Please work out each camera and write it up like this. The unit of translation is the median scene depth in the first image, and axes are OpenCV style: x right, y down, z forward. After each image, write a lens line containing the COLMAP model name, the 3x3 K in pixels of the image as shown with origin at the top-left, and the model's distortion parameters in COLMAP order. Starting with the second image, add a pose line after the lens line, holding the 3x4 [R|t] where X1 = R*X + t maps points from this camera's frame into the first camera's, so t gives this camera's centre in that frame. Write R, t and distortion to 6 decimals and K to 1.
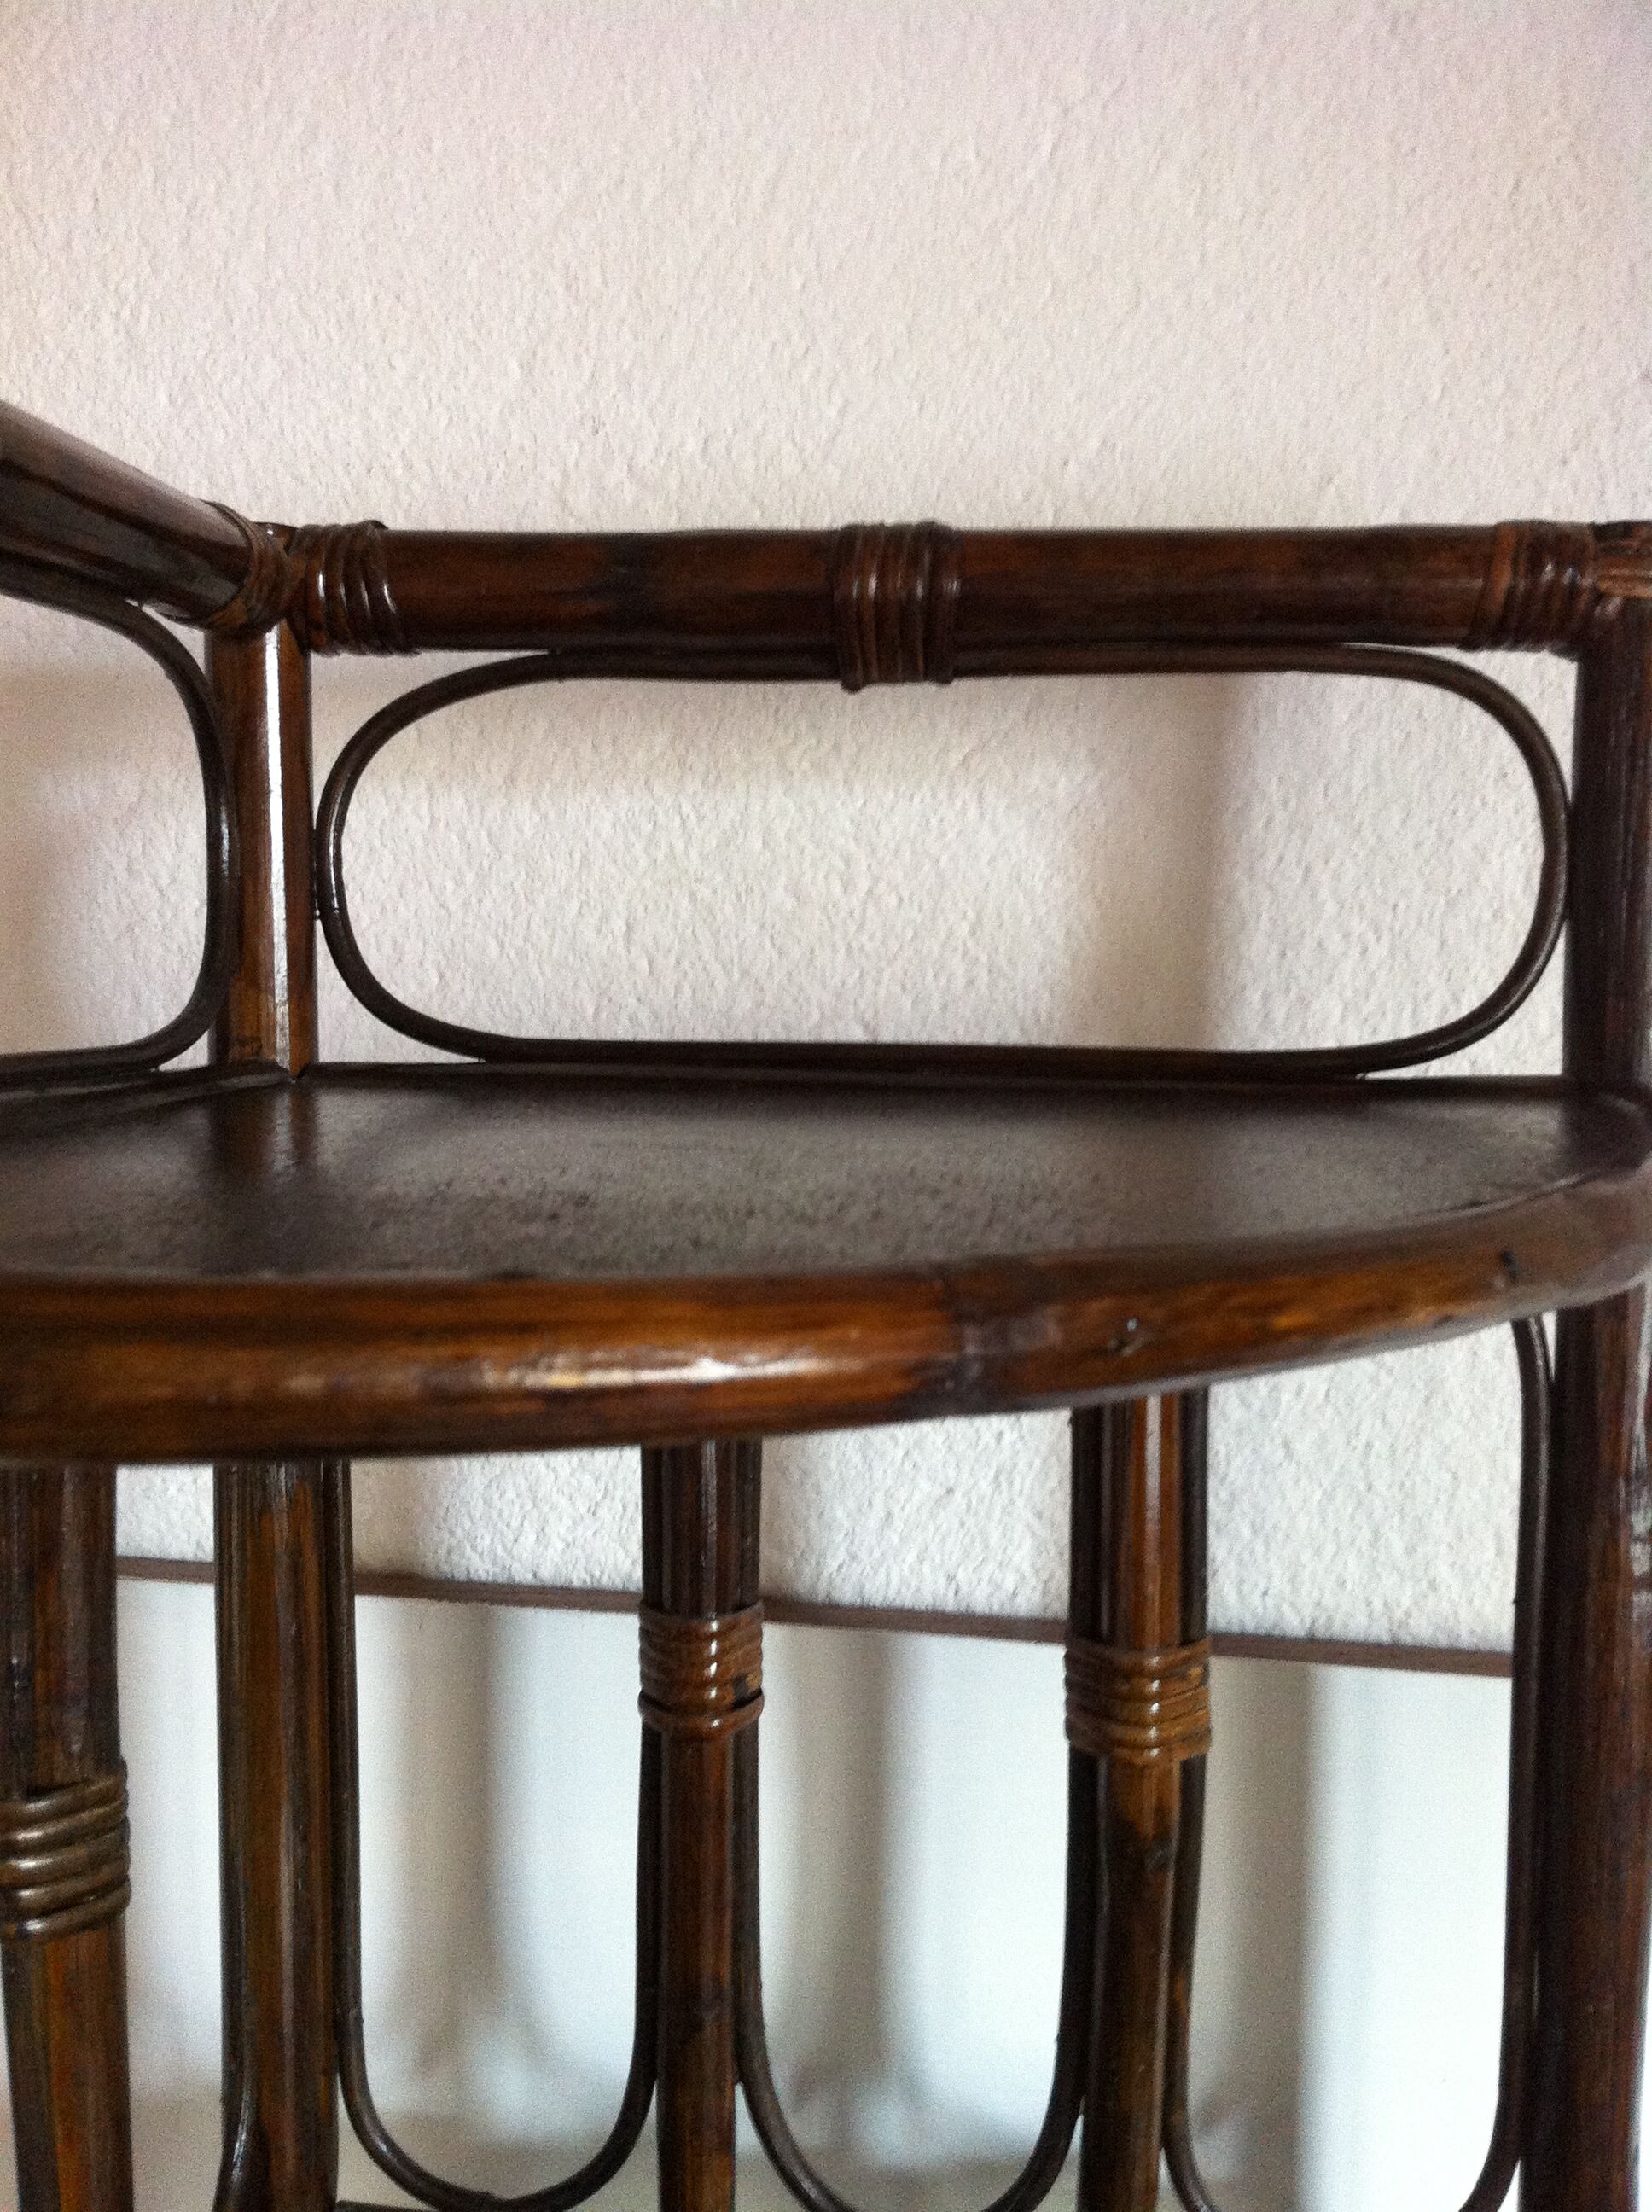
lens RADIAL K [[2116.0, 0, 795.0], [0, 2116.0, 1110.4], [0, 0, 1]] dist [0.100296, -0.325583]
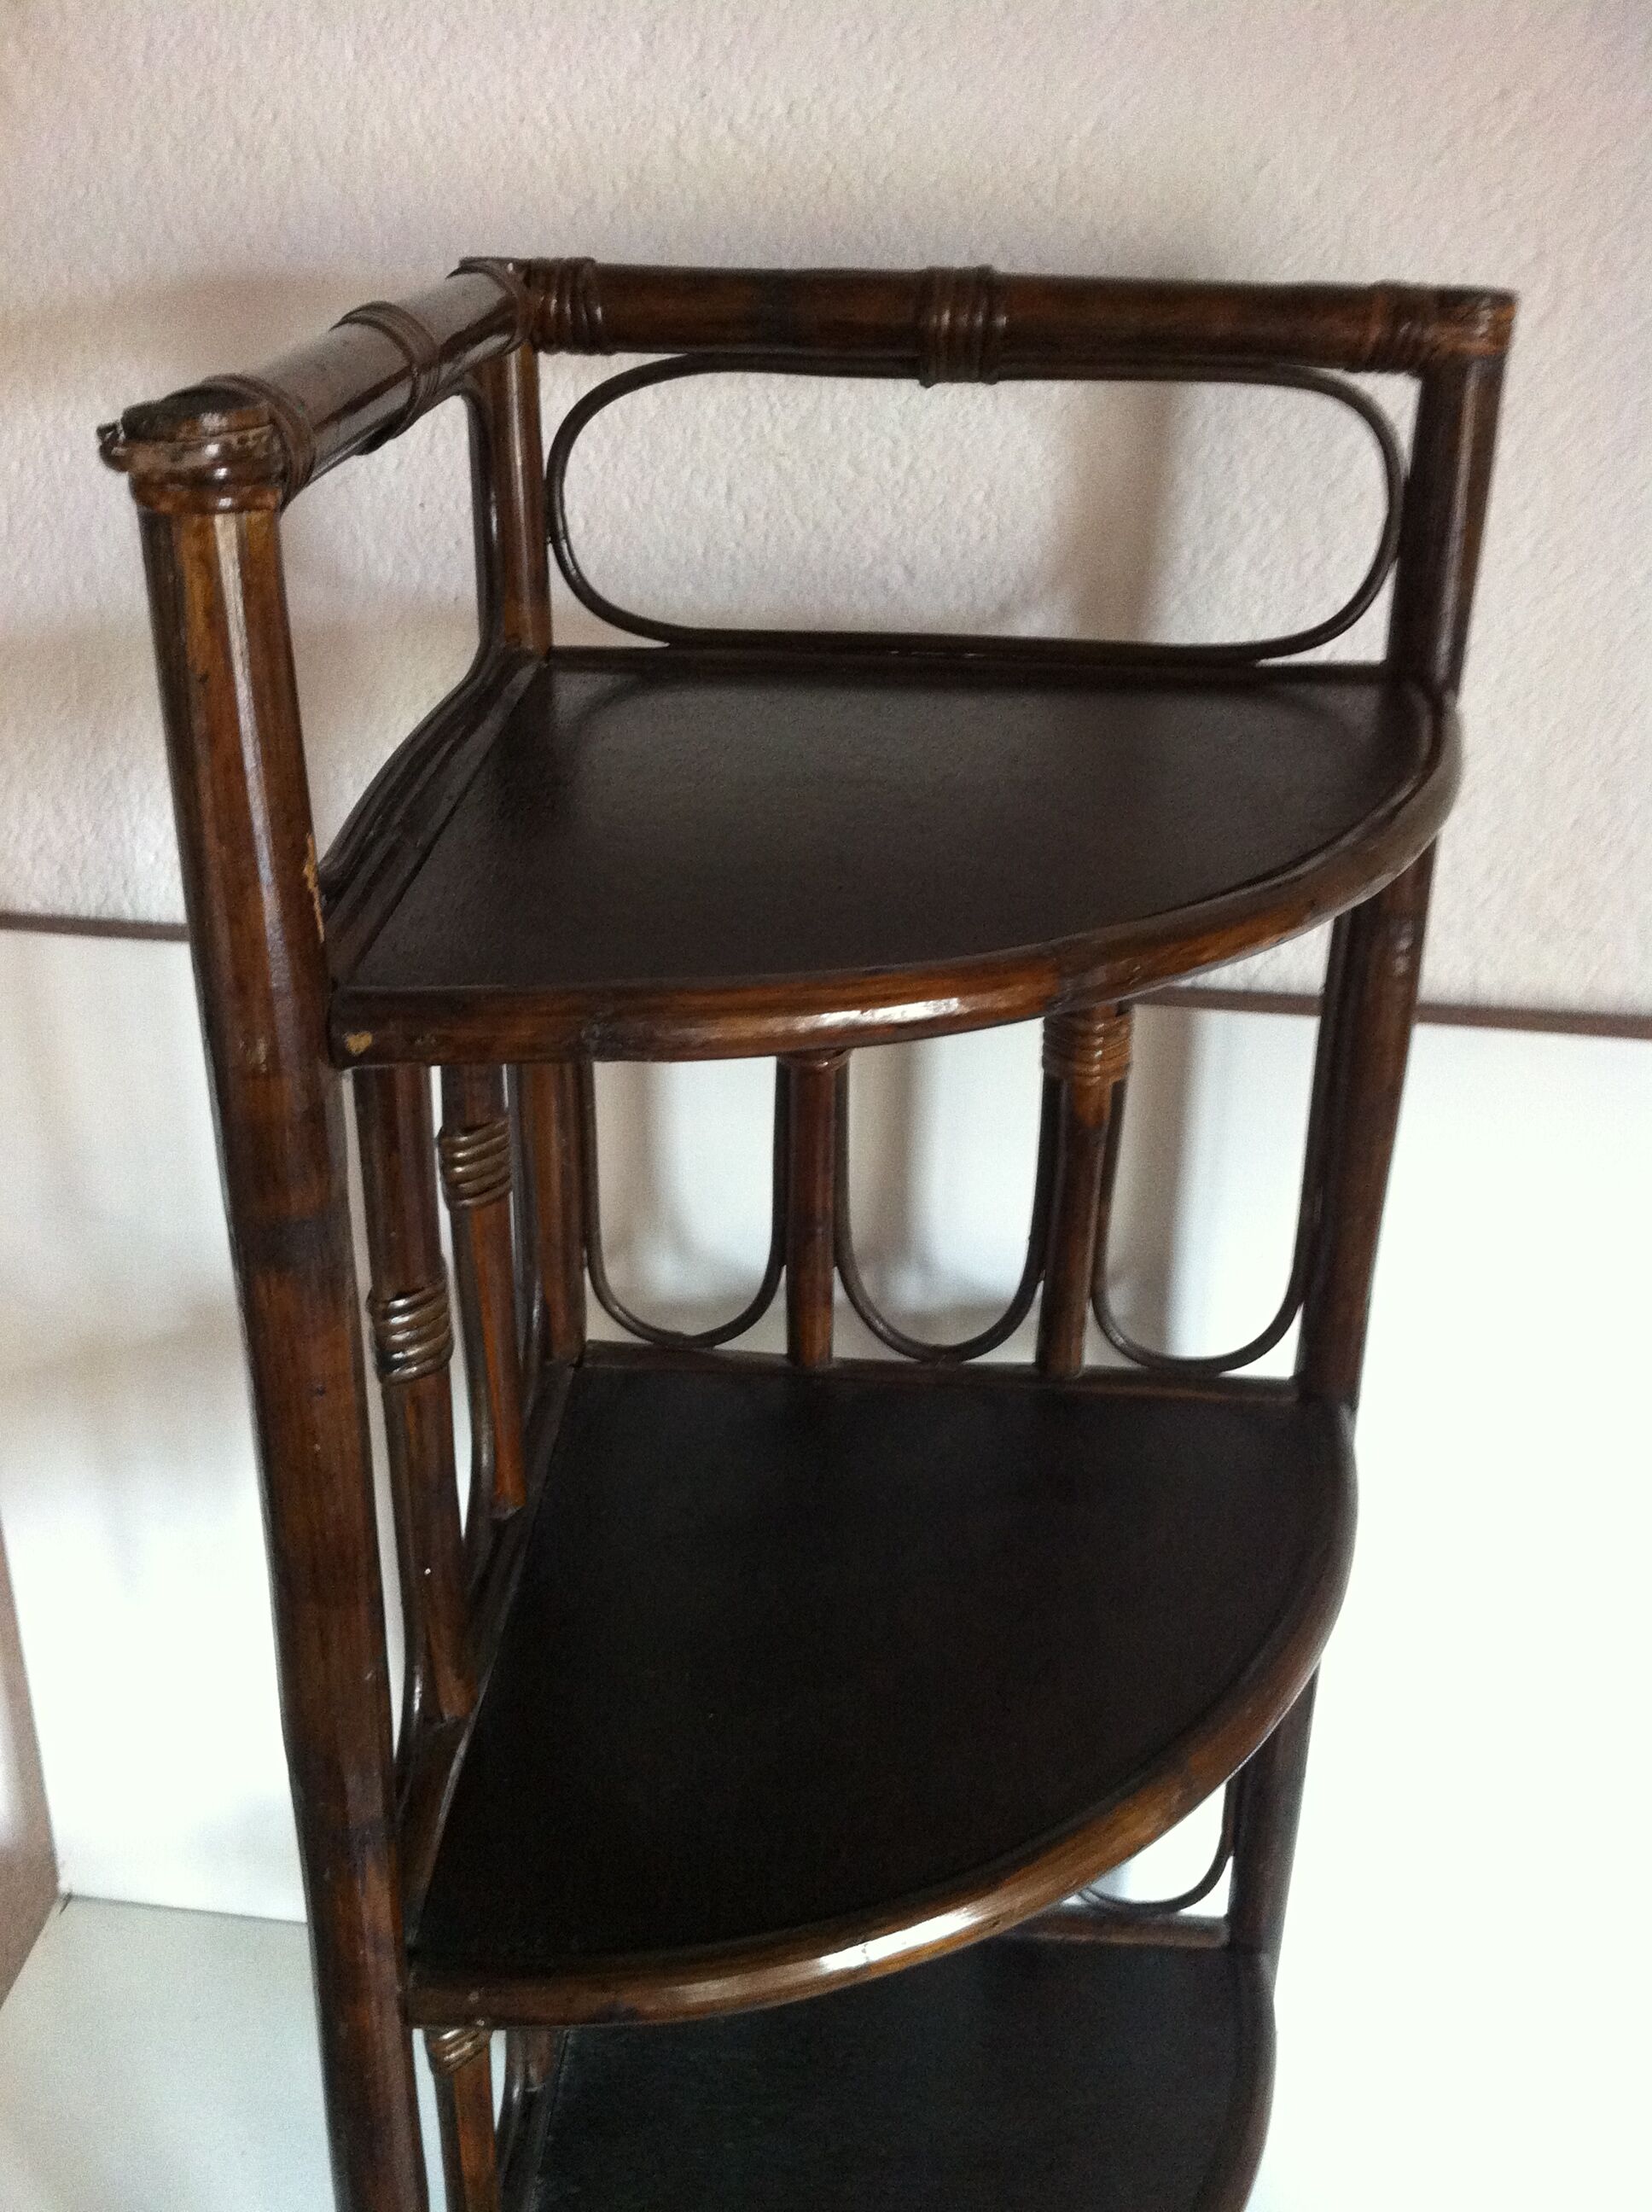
lens RADIAL K [[2116.0, 0, 795.0], [0, 2116.0, 1110.4], [0, 0, 1]] dist [0.100296, -0.325583]
pose [[0.998573, -0.022298, 0.048524, -0.114560], [0.003292, 0.932633, 0.360812, -0.212269], [-0.053300, -0.360137, 0.931376, -0.413379]]
